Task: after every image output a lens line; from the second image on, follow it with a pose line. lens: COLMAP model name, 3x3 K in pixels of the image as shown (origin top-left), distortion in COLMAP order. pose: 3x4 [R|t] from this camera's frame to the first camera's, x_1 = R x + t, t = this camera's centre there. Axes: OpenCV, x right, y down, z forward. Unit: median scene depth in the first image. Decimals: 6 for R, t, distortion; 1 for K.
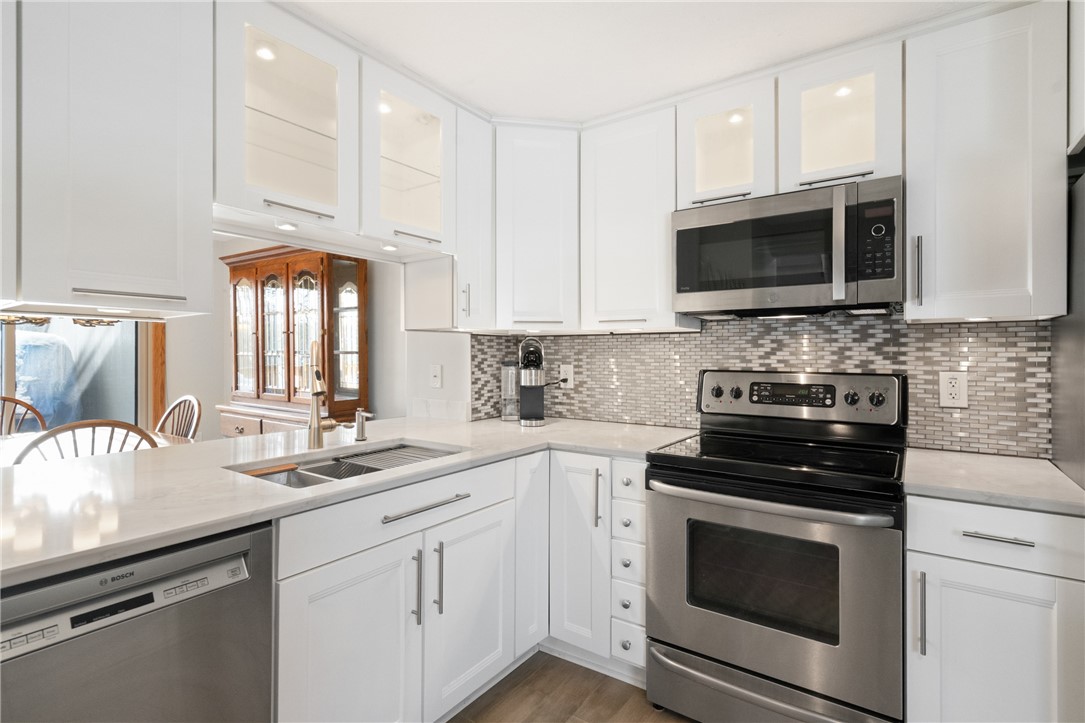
lens RADIAL K [[537.0, 0, 542.5], [0, 537.0, 356.9], [0, 0, 1]] dist [0.016707, -0.000565]
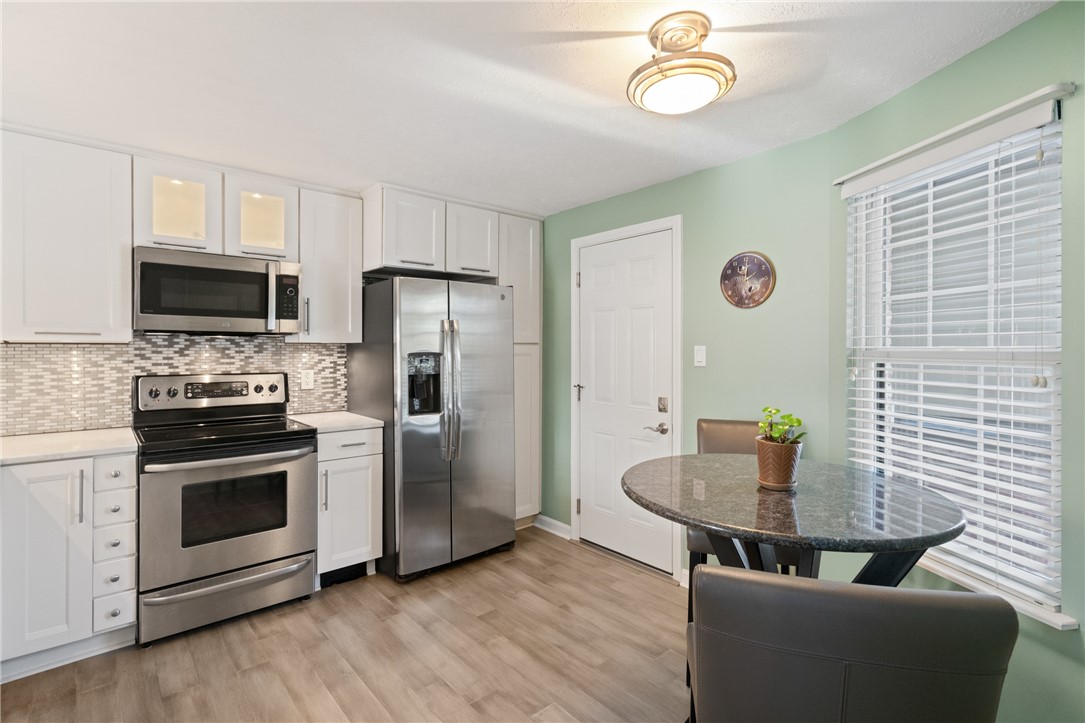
lens RADIAL K [[492.8, 0, 542.4], [0, 492.8, 355.8], [0, 0, 1]] dist [0.000909, -0.000031]
pose [[0.230049, -0.009442, 0.973133, -0.635548], [0.006841, 0.999944, 0.008085, -0.026094], [-0.973155, 0.004798, 0.230100, -0.145598]]
